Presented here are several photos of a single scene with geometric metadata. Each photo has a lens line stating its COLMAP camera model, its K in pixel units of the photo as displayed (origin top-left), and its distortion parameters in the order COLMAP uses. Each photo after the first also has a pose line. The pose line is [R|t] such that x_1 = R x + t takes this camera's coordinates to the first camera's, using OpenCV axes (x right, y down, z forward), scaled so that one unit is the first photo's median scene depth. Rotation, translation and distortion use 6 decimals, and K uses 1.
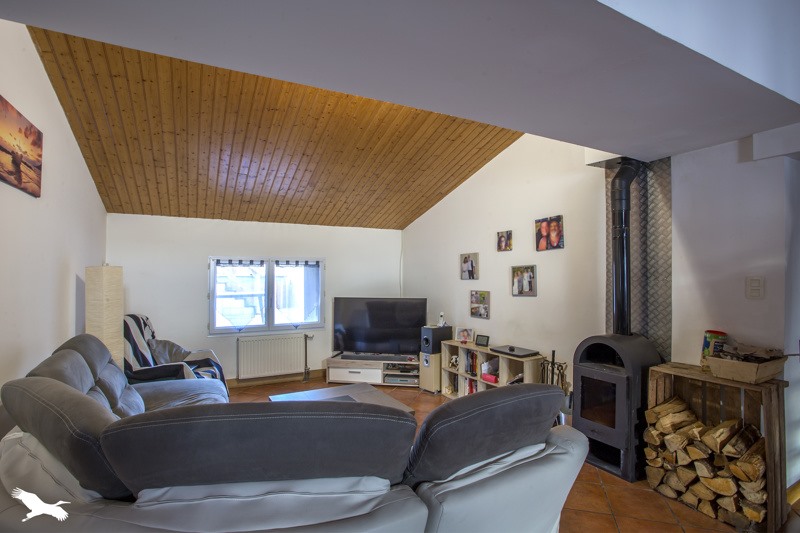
lens RADIAL K [[391.9, 0, 399.9], [0, 391.9, 277.3], [0, 0, 1]] dist [-0.000892, -0.000138]
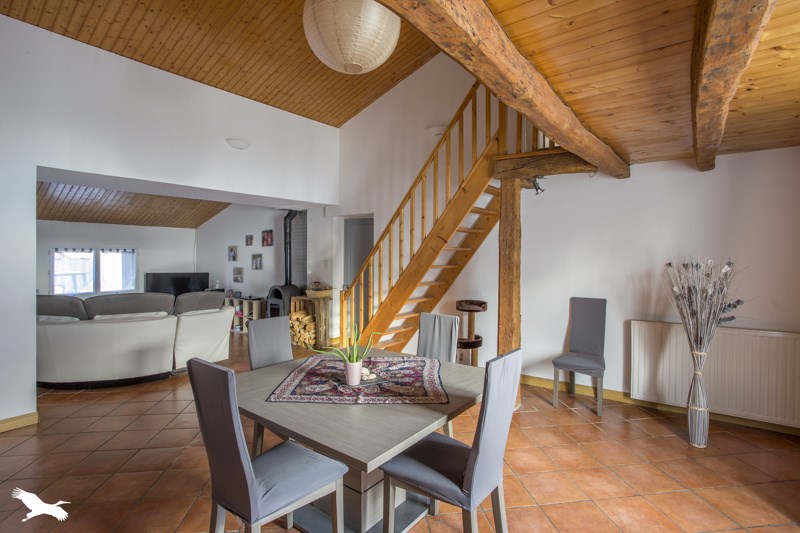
lens RADIAL K [[397.9, 0, 363.4], [0, 397.9, 262.9], [0, 0, 1]] dist [0.000623, 0.000074]
pose [[0.940131, -0.001105, 0.340811, 0.125223], [-0.002494, 0.999946, 0.010122, -0.006224], [-0.340804, -0.010366, 0.940077, -0.922615]]
